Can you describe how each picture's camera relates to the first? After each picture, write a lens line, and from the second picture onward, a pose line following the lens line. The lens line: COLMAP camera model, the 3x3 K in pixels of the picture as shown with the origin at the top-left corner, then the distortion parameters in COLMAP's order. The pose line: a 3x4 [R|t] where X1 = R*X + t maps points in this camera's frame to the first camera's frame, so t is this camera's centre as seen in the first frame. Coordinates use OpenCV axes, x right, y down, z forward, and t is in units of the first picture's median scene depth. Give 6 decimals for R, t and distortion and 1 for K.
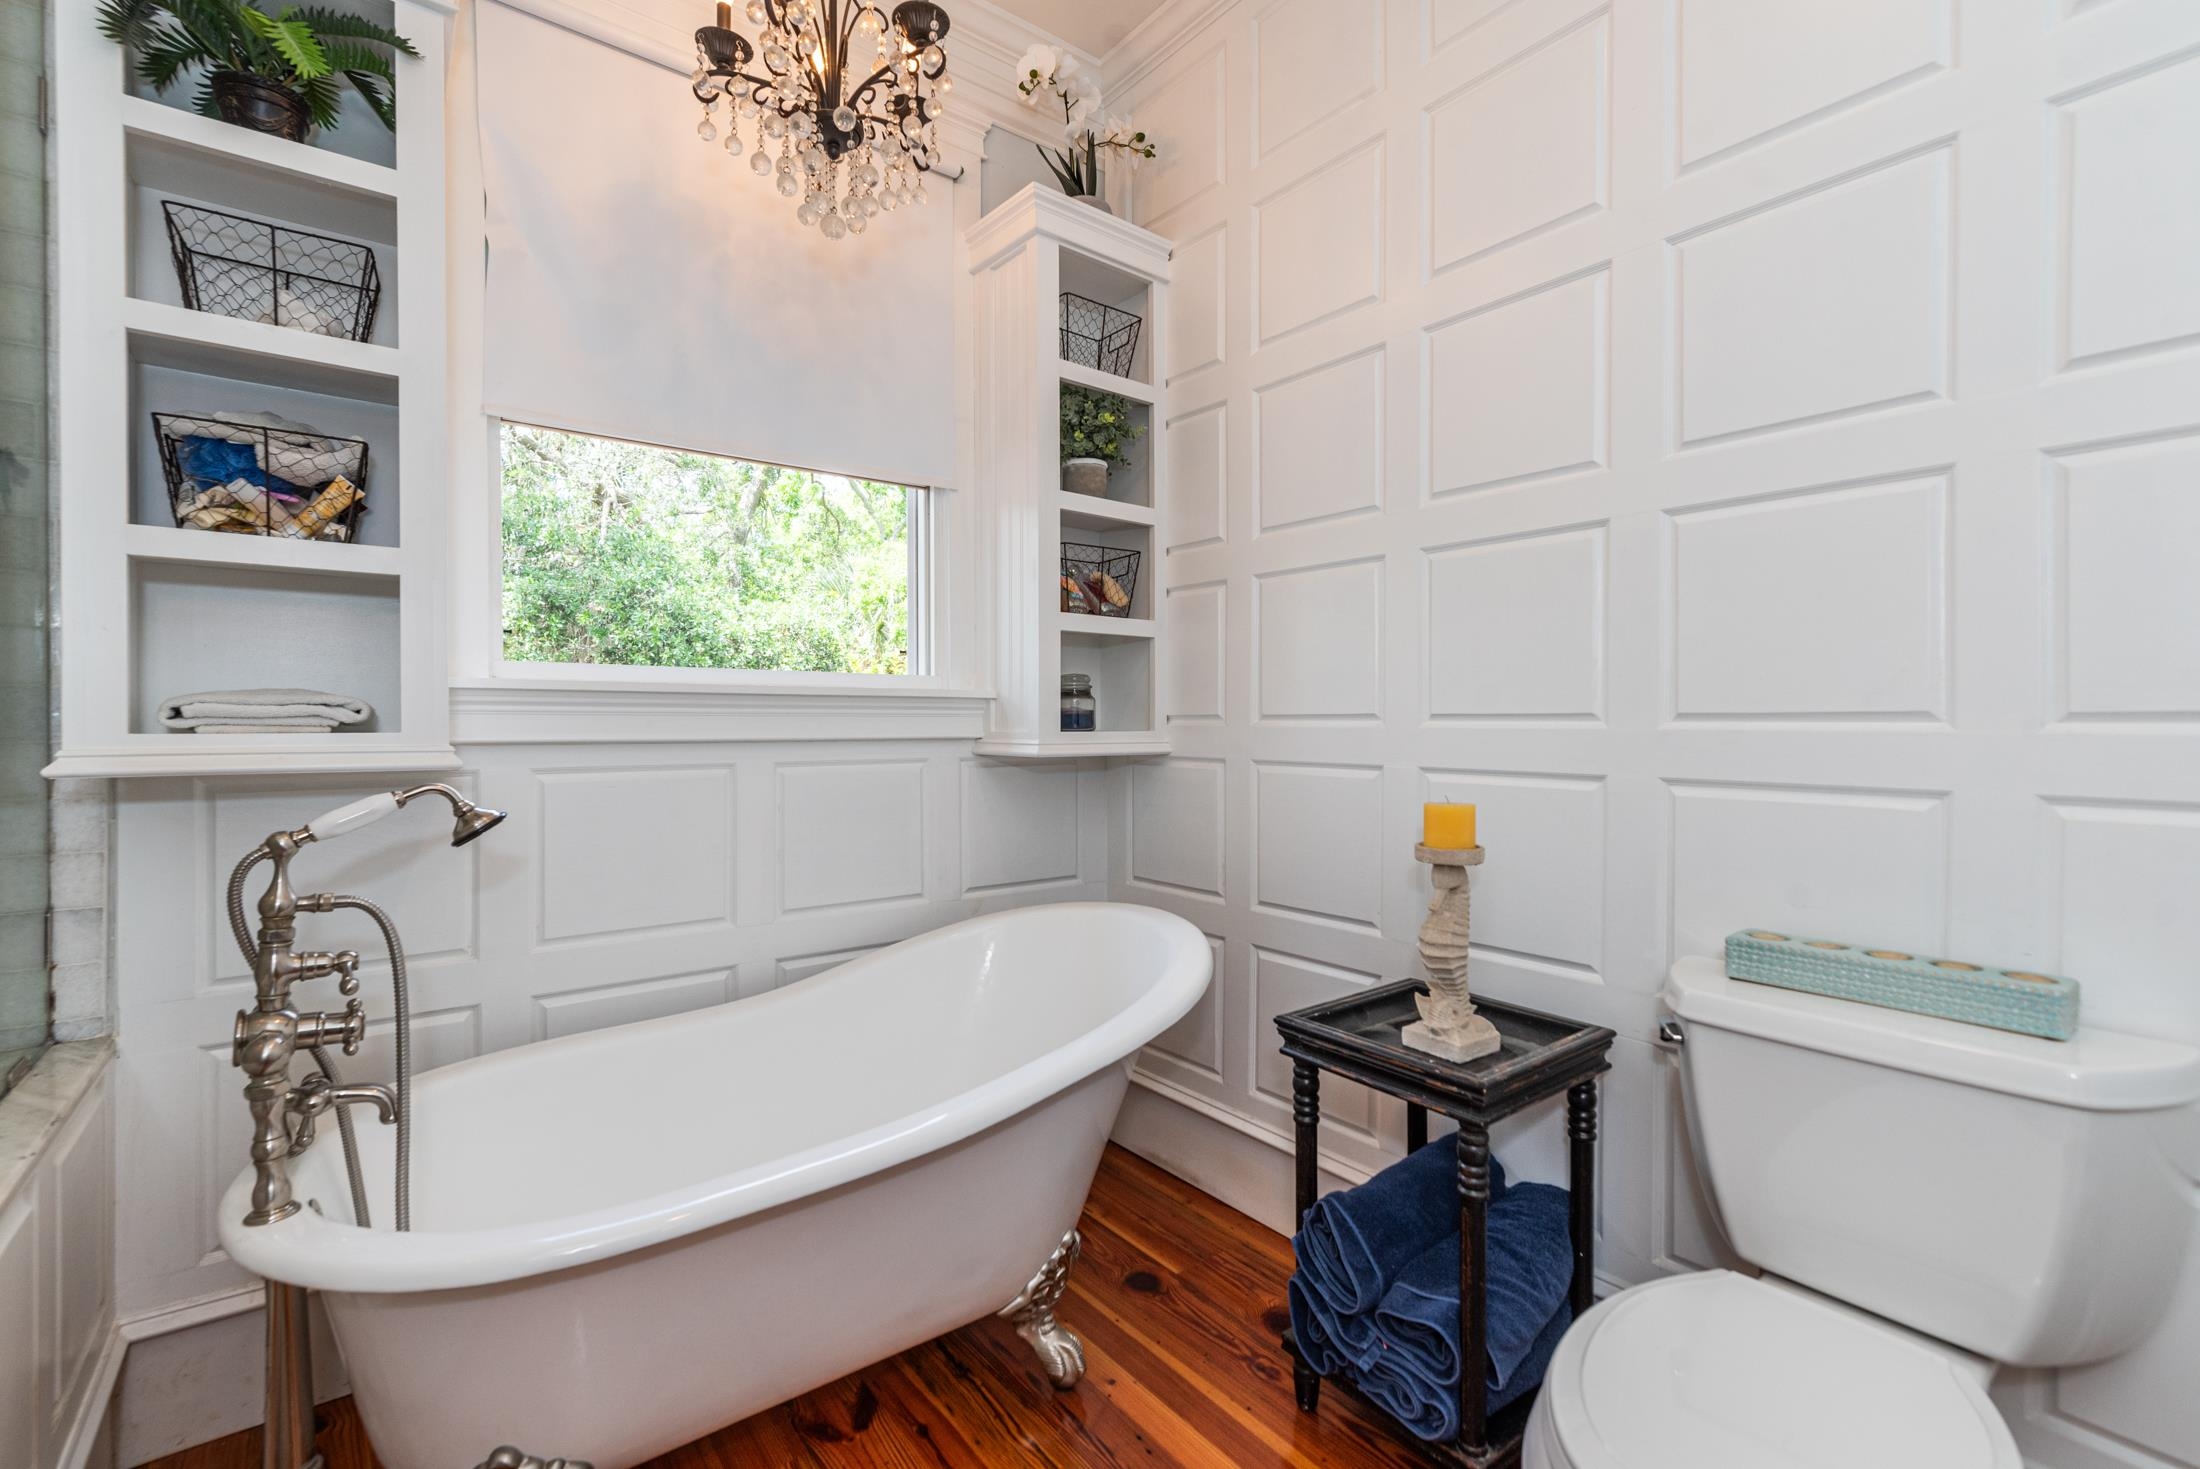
lens RADIAL K [[971.2, 0, 1093.1], [0, 971.2, 724.3], [0, 0, 1]] dist [0.001586, 0.001115]
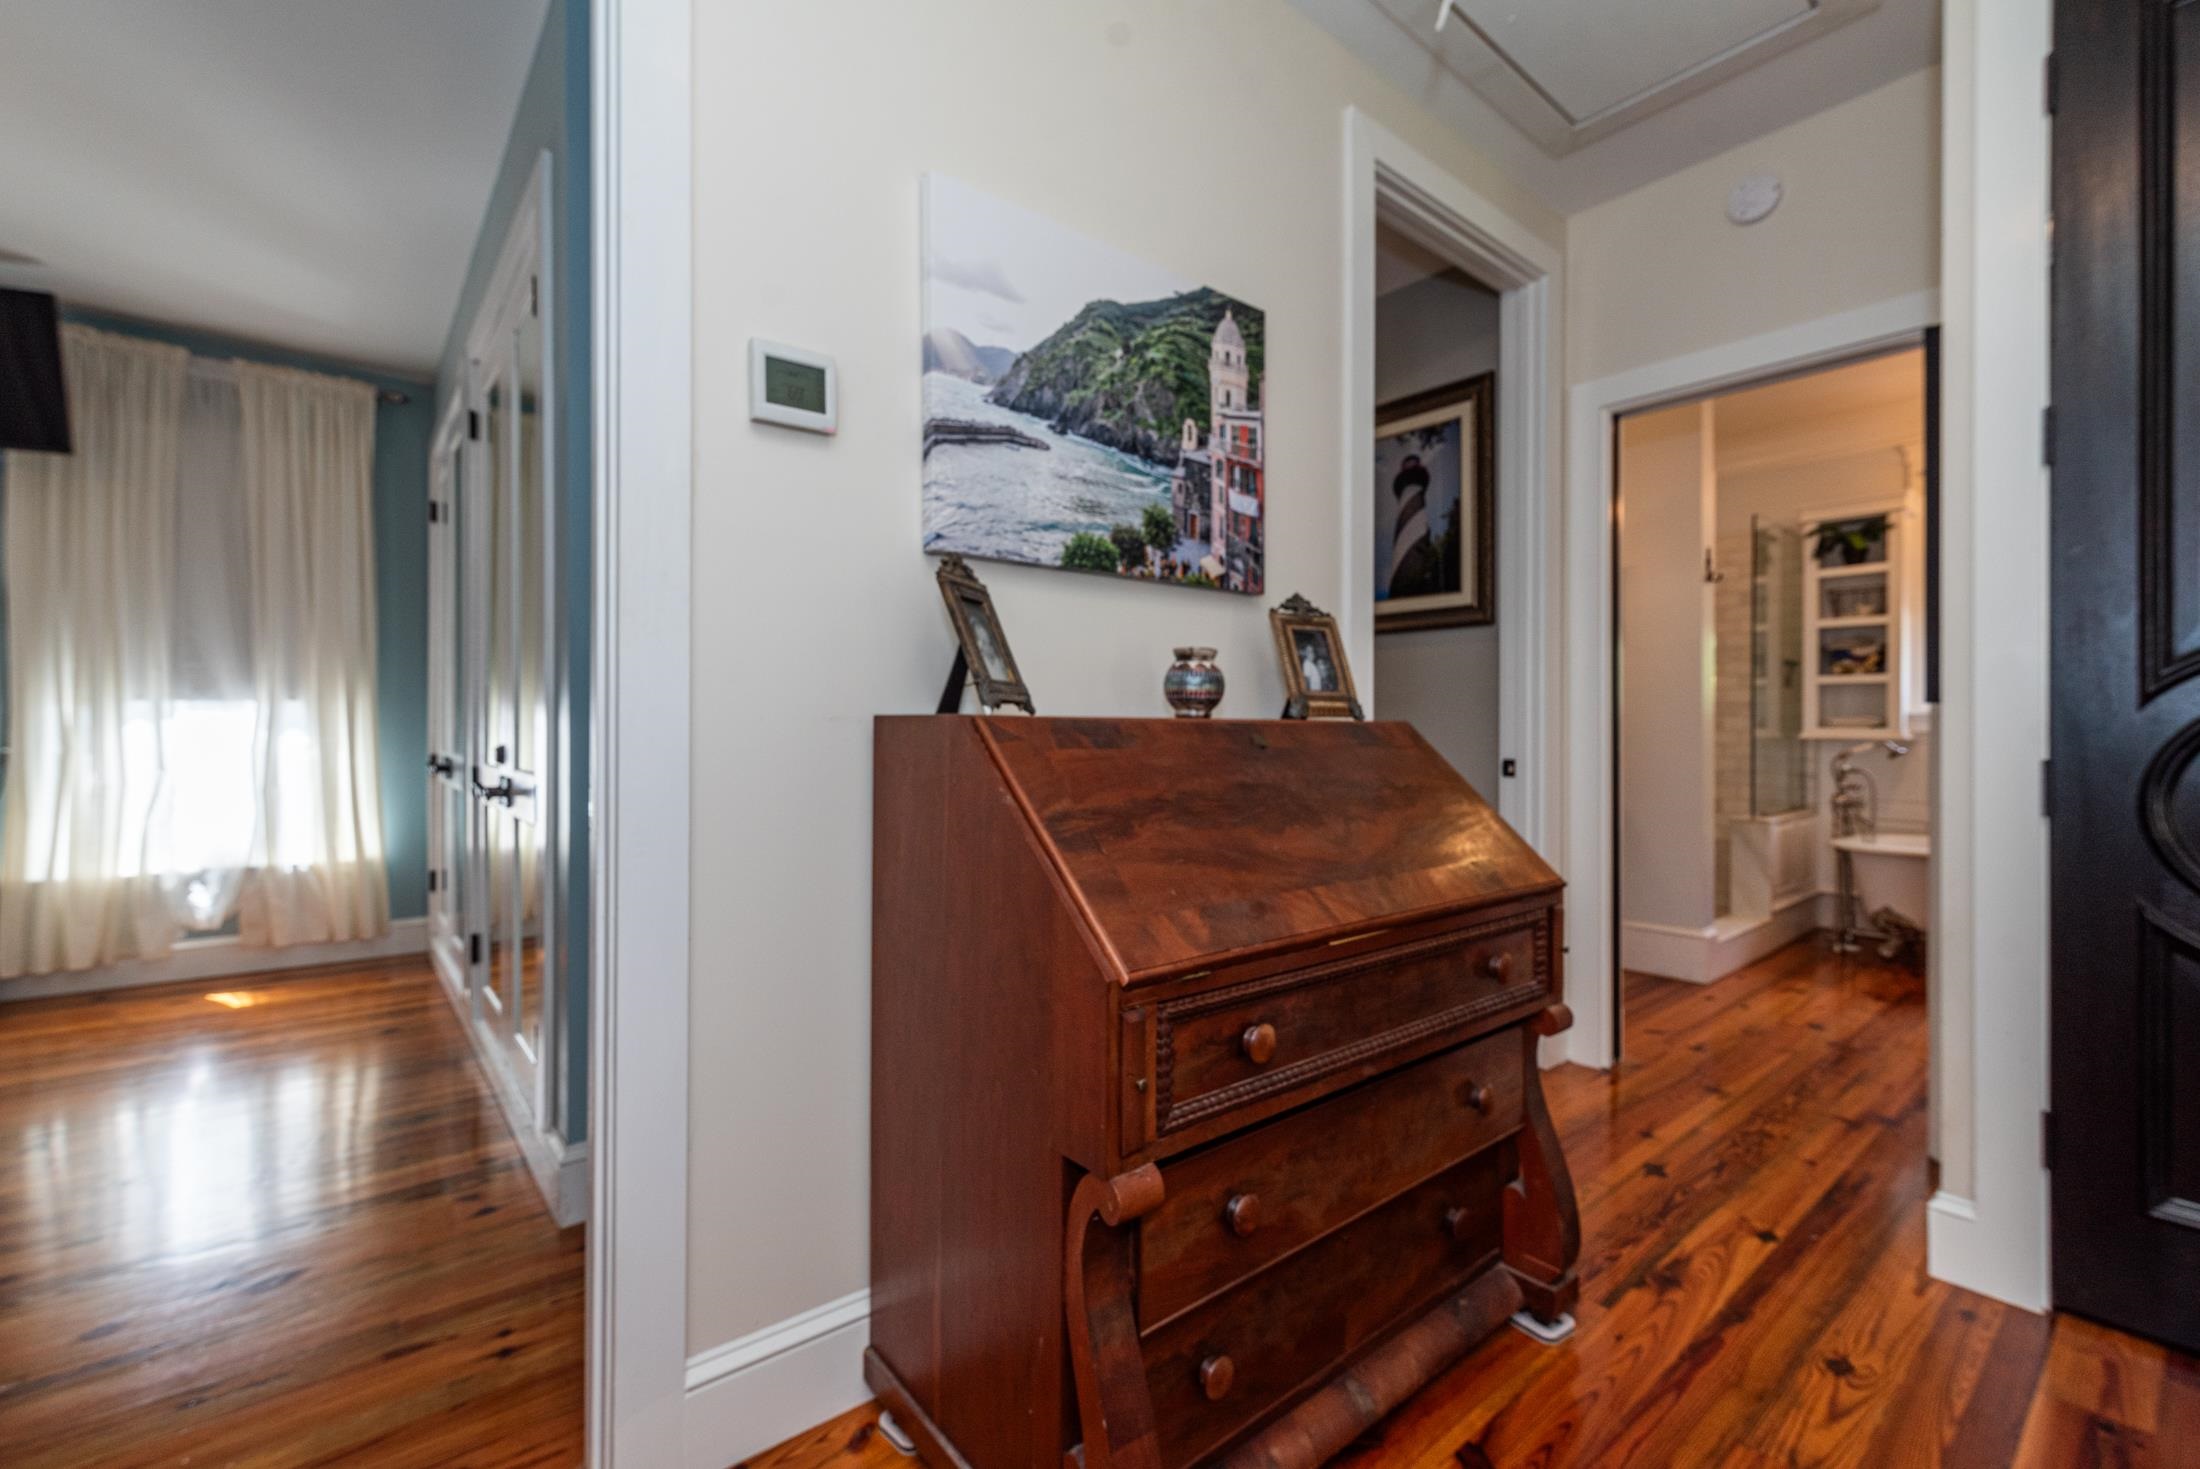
lens RADIAL K [[933.5, 0, 1100.0], [0, 933.5, 734.5], [0, 0, 1]] dist [-0.000385, -0.000013]
pose [[0.041146, 0.003072, -0.999148, 2.411461], [-0.004886, 0.999984, 0.002873, 0.034523], [0.999141, 0.004764, 0.041161, -1.866355]]
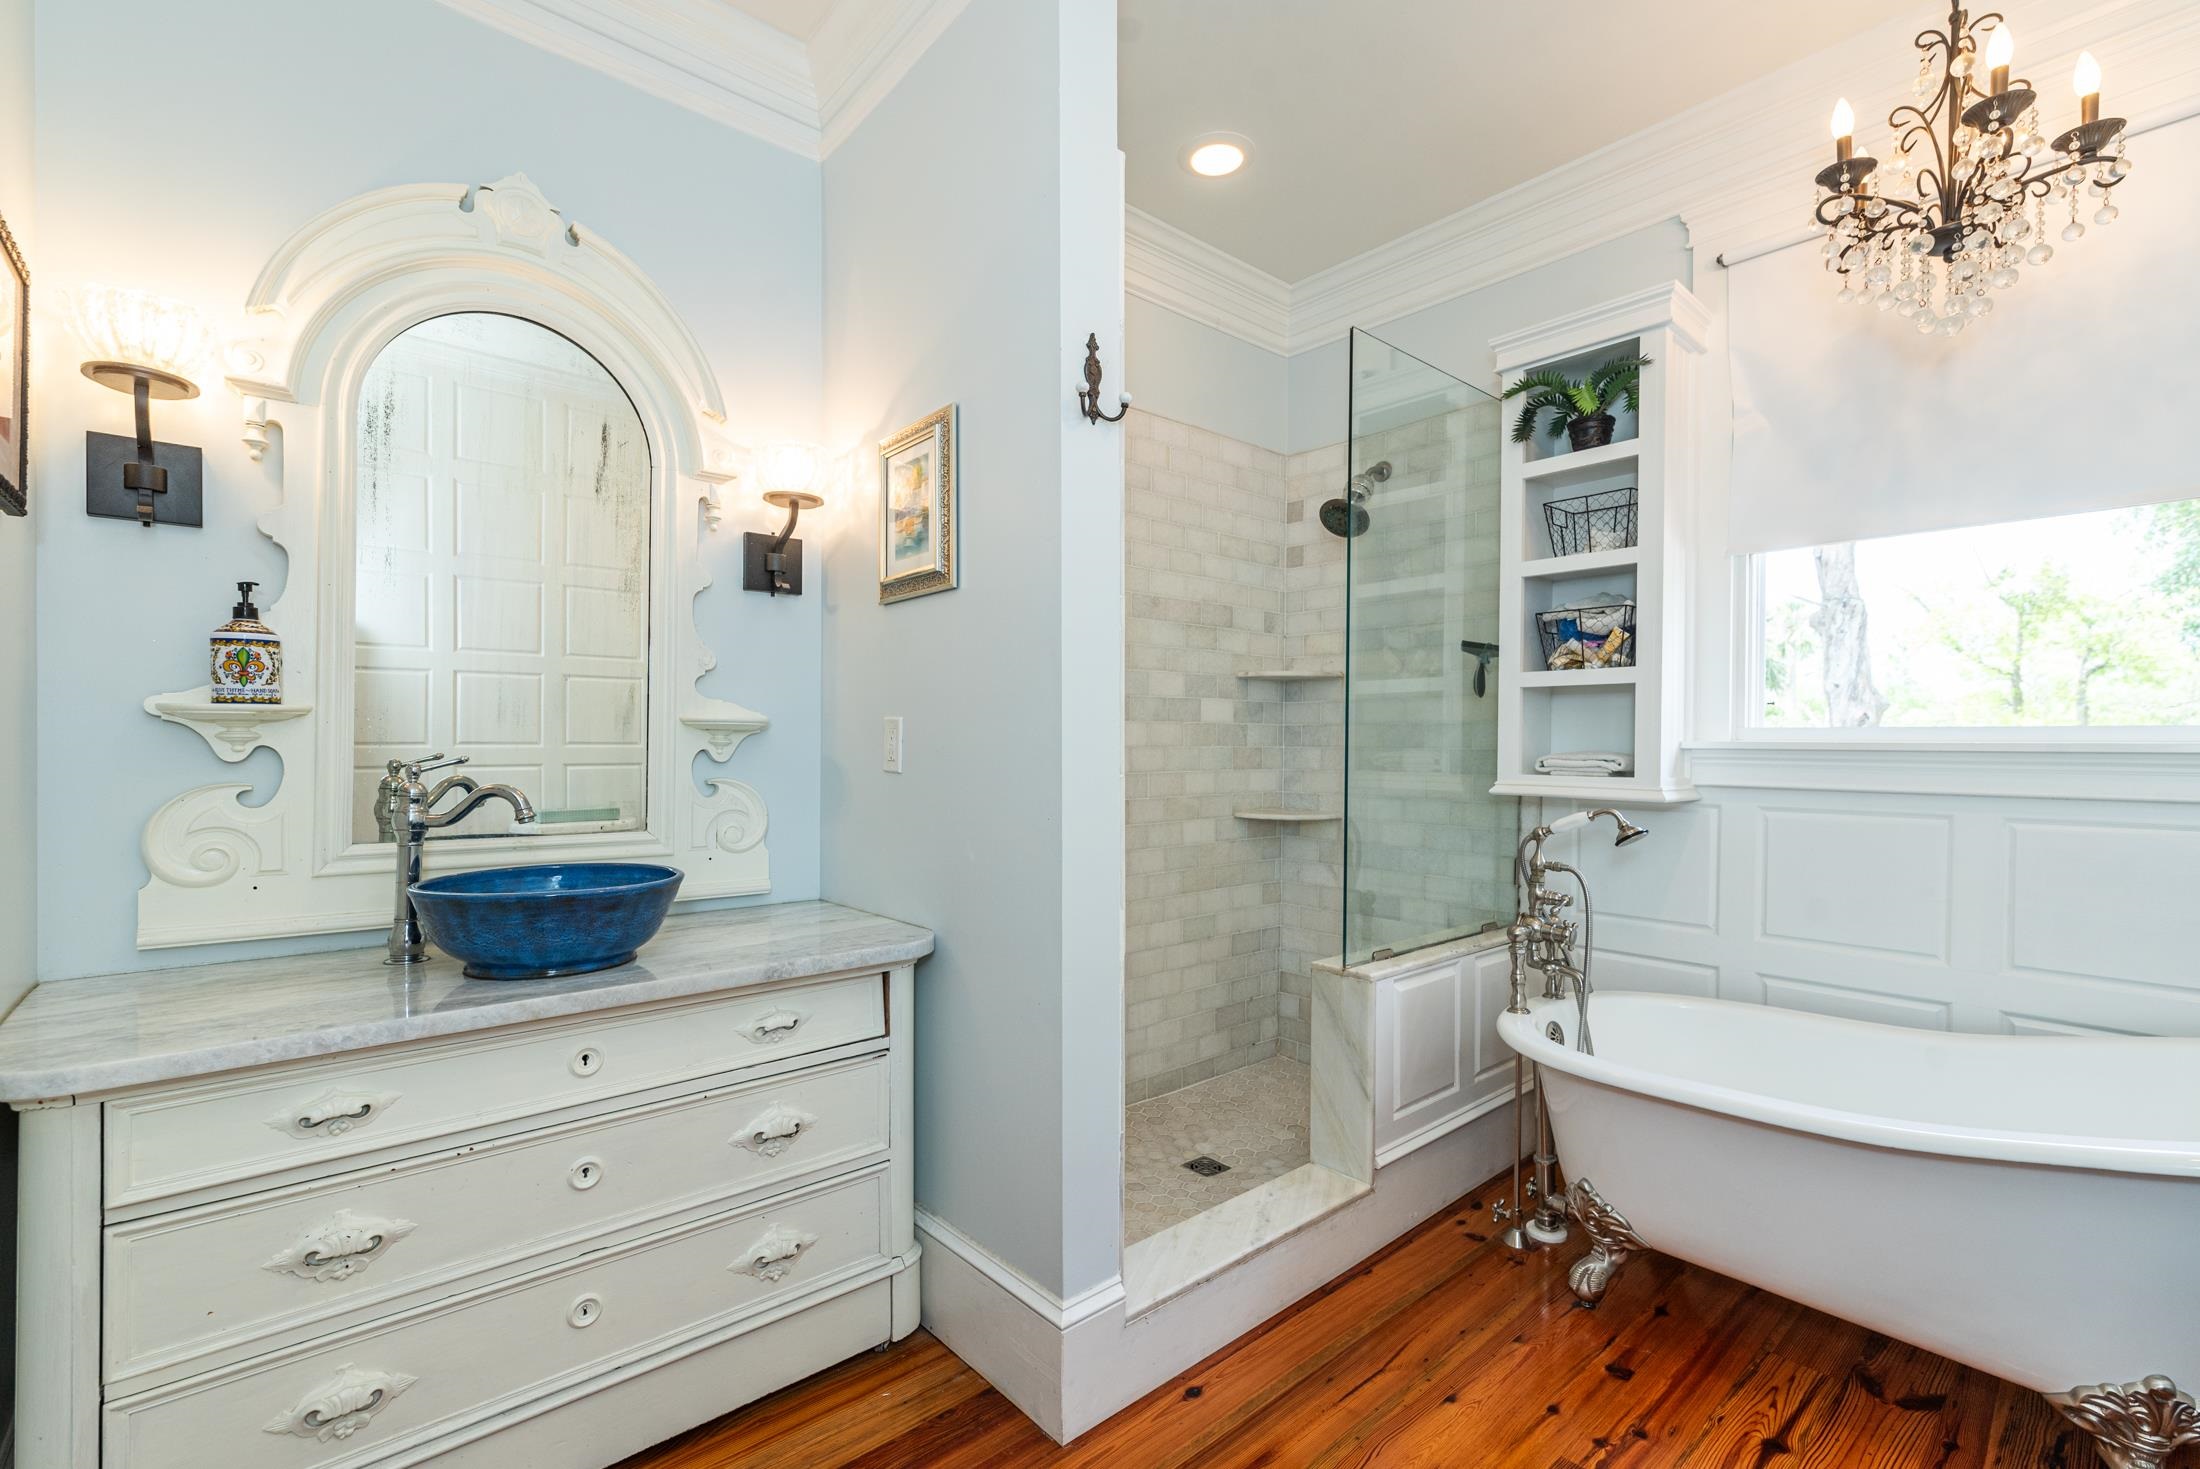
lens RADIAL K [[960.2, 0, 1111.6], [0, 960.2, 754.7], [0, 0, 1]] dist [-0.000006, 0.000243]
pose [[0.072319, 0.012816, -0.997299, 0.849644], [-0.009502, 0.999881, 0.012160, -0.042306], [0.997336, 0.008597, 0.072432, -0.006976]]
